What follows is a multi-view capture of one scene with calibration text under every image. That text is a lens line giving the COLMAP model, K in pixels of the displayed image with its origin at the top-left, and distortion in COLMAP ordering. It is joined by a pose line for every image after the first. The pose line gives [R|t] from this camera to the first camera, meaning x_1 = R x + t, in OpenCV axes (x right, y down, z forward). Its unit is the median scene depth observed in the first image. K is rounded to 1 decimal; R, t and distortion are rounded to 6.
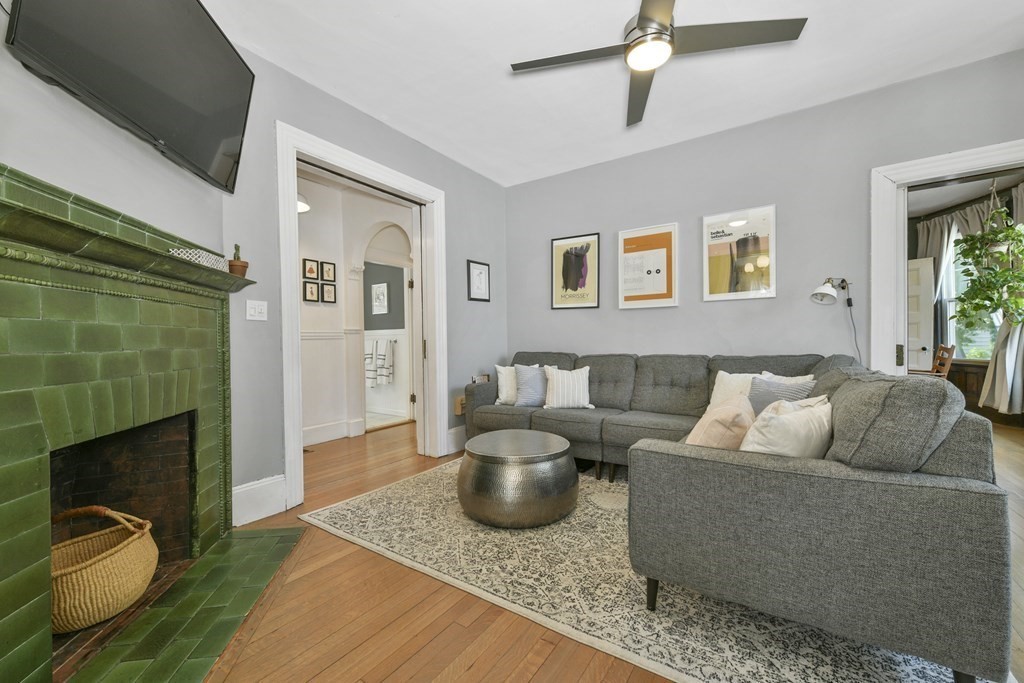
lens RADIAL K [[411.1, 0, 530.4], [0, 411.1, 344.0], [0, 0, 1]] dist [0.003932, -0.001969]
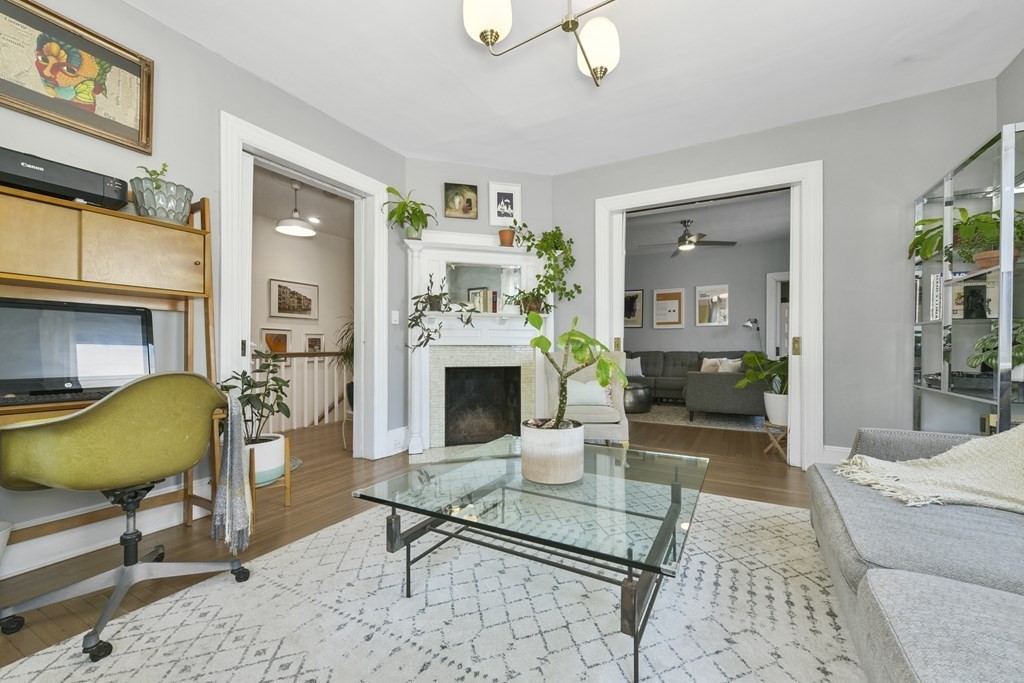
lens RADIAL K [[411.1, 0, 527.4], [0, 411.1, 349.9], [0, 0, 1]] dist [0.003932, -0.001969]
pose [[0.997321, 0.010947, 0.072328, -0.611458], [-0.010366, 0.999911, -0.008394, 0.044990], [-0.072414, 0.007622, 0.997346, -1.074073]]
